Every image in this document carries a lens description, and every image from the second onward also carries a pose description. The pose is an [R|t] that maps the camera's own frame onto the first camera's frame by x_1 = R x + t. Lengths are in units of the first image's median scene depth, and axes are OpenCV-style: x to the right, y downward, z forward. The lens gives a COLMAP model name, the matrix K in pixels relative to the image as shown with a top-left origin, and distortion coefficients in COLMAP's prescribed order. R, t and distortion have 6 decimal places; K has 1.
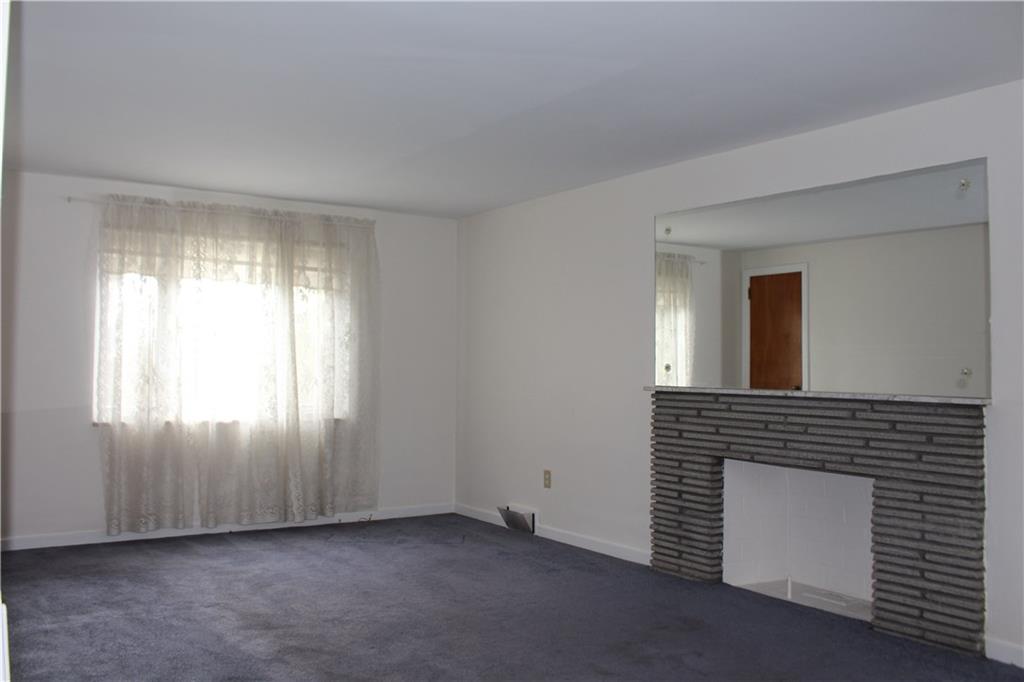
lens RADIAL K [[856.1, 0, 515.5], [0, 856.1, 339.4], [0, 0, 1]] dist [-0.118283, 0.081327]
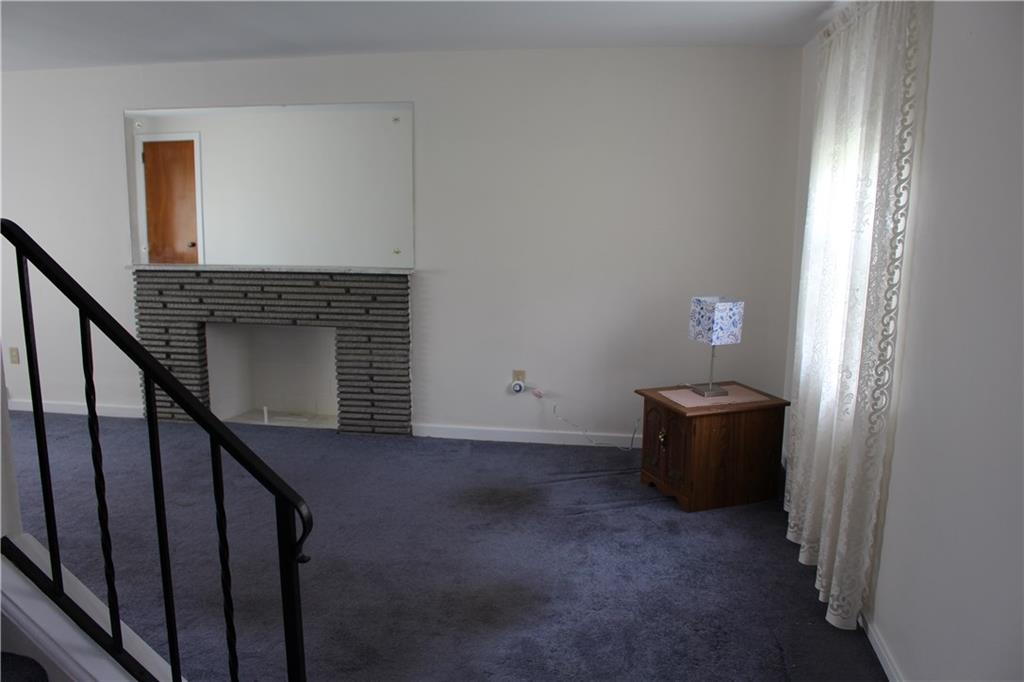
lens RADIAL K [[856.1, 0, 505.1], [0, 856.1, 341.7], [0, 0, 1]] dist [-0.118283, 0.081327]
pose [[0.698812, -0.128442, 0.703679, -0.376529], [-0.022368, 0.979342, 0.200971, -0.104422], [-0.714956, -0.156180, 0.681503, -0.174028]]
